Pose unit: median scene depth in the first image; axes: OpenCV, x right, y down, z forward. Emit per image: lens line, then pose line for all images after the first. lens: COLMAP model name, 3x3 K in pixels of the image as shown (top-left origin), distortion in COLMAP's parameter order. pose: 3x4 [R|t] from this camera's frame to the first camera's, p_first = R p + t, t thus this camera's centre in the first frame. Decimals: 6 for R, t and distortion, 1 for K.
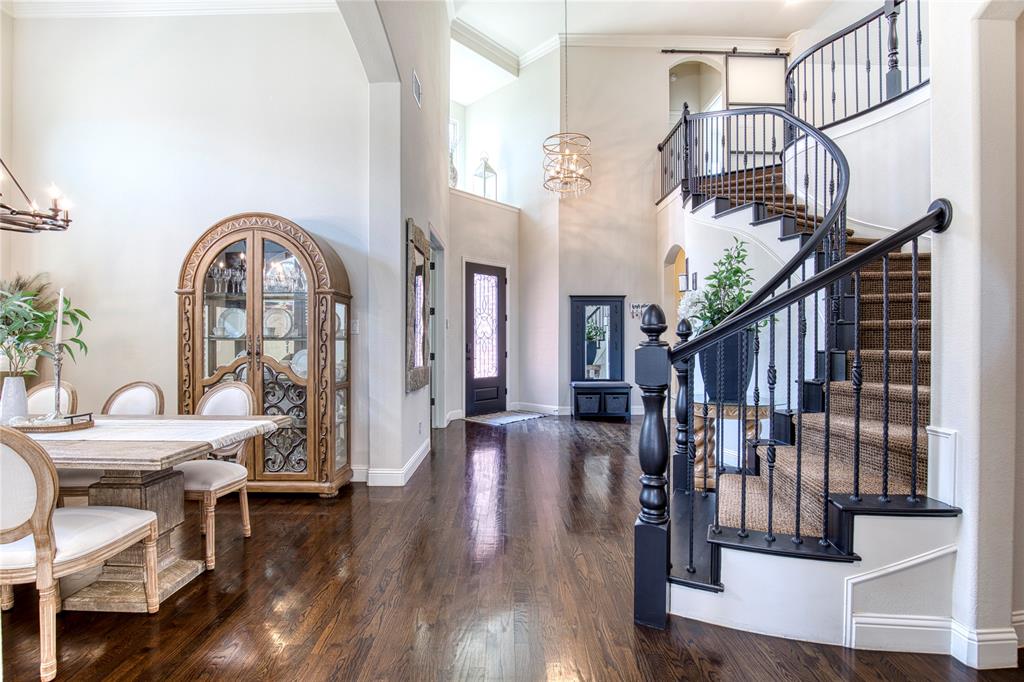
lens RADIAL K [[471.6, 0, 512.0], [0, 471.6, 341.0], [0, 0, 1]] dist [-0.027466, 0.001095]
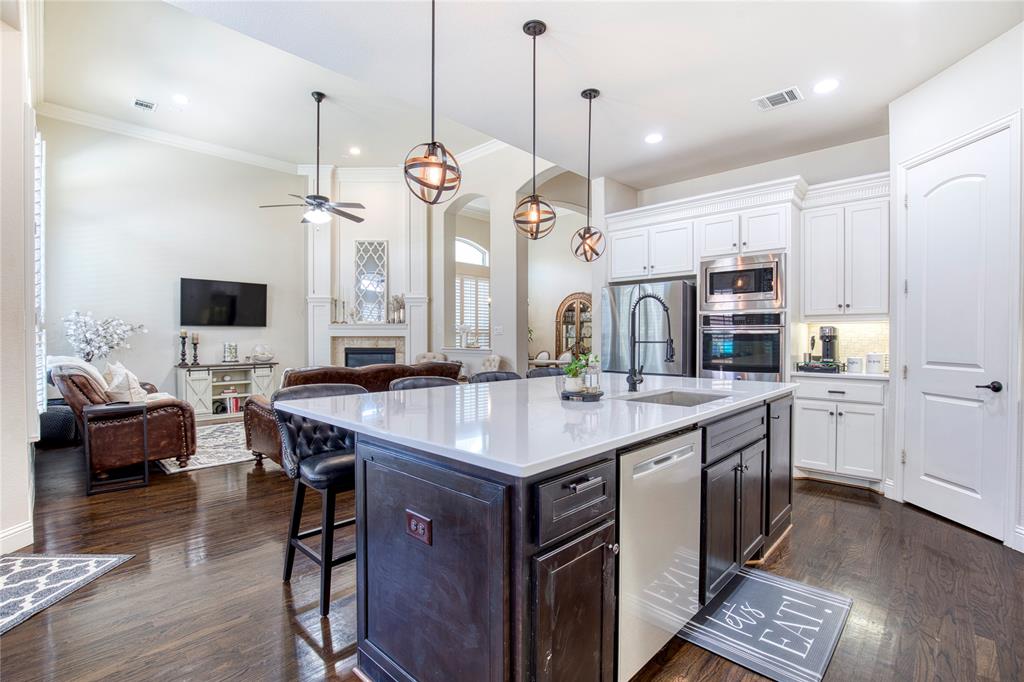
lens RADIAL K [[471.6, 0, 512.0], [0, 471.6, 341.0], [0, 0, 1]] dist [-0.027466, 0.001095]
pose [[0.720924, 0.004928, -0.692997, 1.439145], [0.002079, 0.999955, 0.009274, -0.011703], [0.693011, -0.008126, 0.720881, -1.679221]]
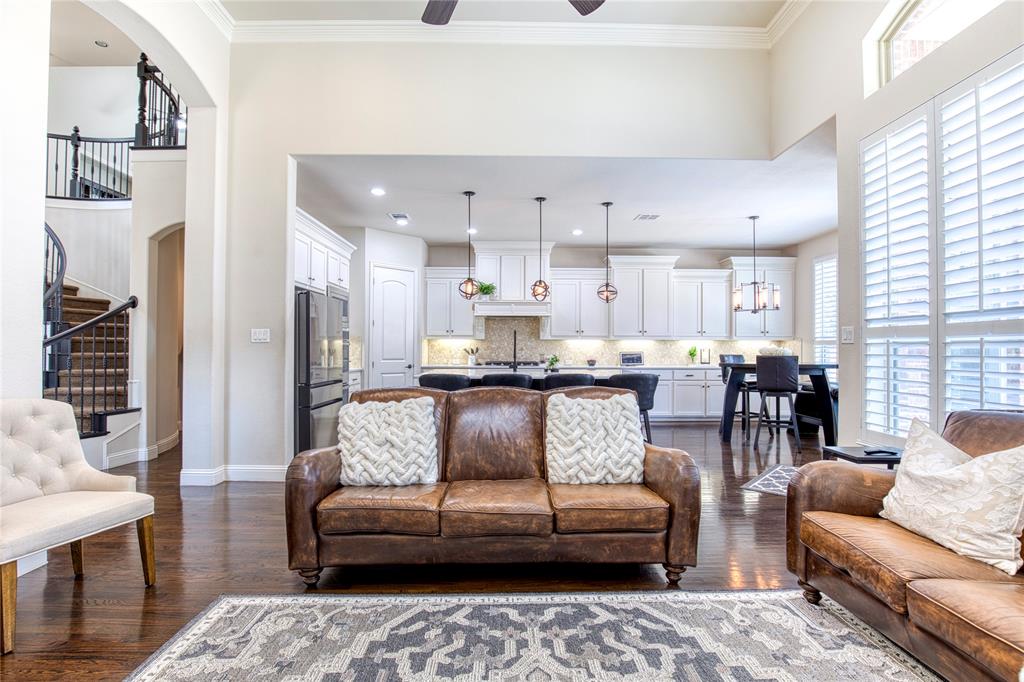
lens RADIAL K [[471.6, 0, 512.0], [0, 471.6, 341.0], [0, 0, 1]] dist [-0.027466, 0.001095]
pose [[-0.020295, 0.016136, 0.999664, -1.230445], [-0.006520, 0.999846, -0.016271, -0.008032], [-0.999773, -0.006848, -0.020186, -0.781609]]
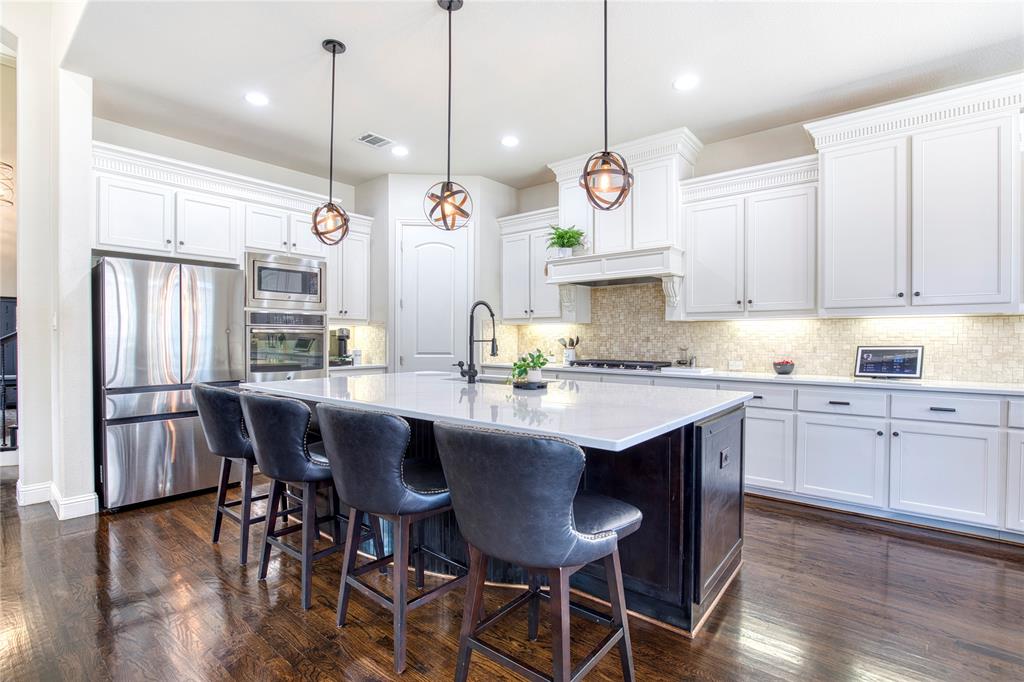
lens RADIAL K [[471.6, 0, 512.0], [0, 471.6, 341.0], [0, 0, 1]] dist [-0.027466, 0.001095]
pose [[0.632413, -0.002237, 0.774628, 0.177623], [-0.005343, 0.999959, 0.007250, -0.008783], [-0.774613, -0.008724, 0.632375, -1.599236]]
